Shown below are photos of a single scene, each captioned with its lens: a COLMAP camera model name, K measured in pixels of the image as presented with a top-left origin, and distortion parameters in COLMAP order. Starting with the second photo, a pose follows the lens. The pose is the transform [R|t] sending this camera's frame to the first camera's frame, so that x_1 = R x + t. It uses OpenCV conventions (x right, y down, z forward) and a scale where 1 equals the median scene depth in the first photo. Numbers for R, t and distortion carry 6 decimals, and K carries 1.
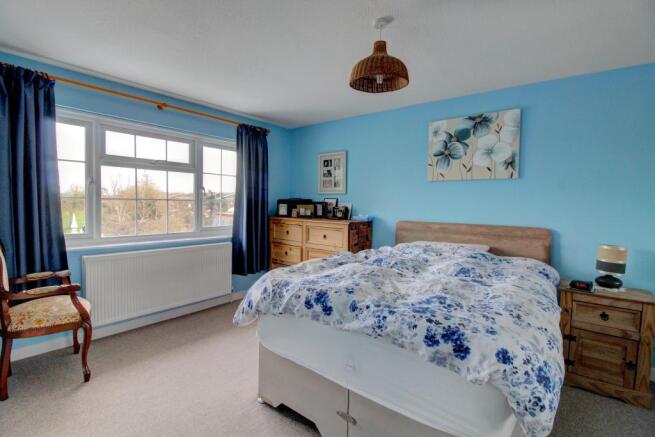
lens RADIAL K [[301.5, 0, 324.9], [0, 301.5, 218.4], [0, 0, 1]] dist [-0.009920, -0.001734]
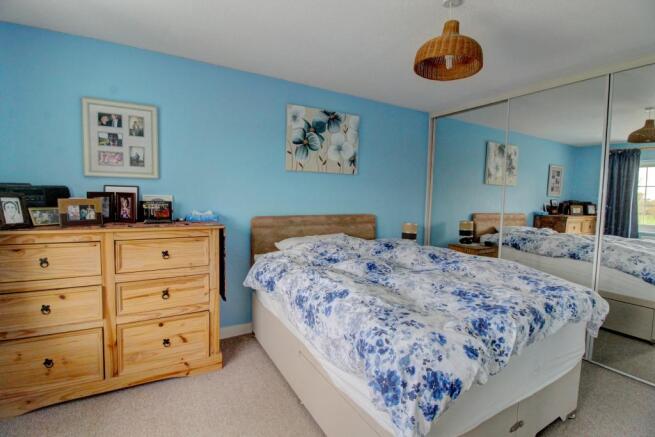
lens RADIAL K [[301.5, 0, 326.8], [0, 301.5, 216.1], [0, 0, 1]] dist [-0.009920, -0.001734]
pose [[0.367219, -0.076258, 0.927003, -0.475668], [0.033215, 0.997073, 0.068865, -0.047447], [-0.929541, 0.005502, 0.368677, 0.584257]]
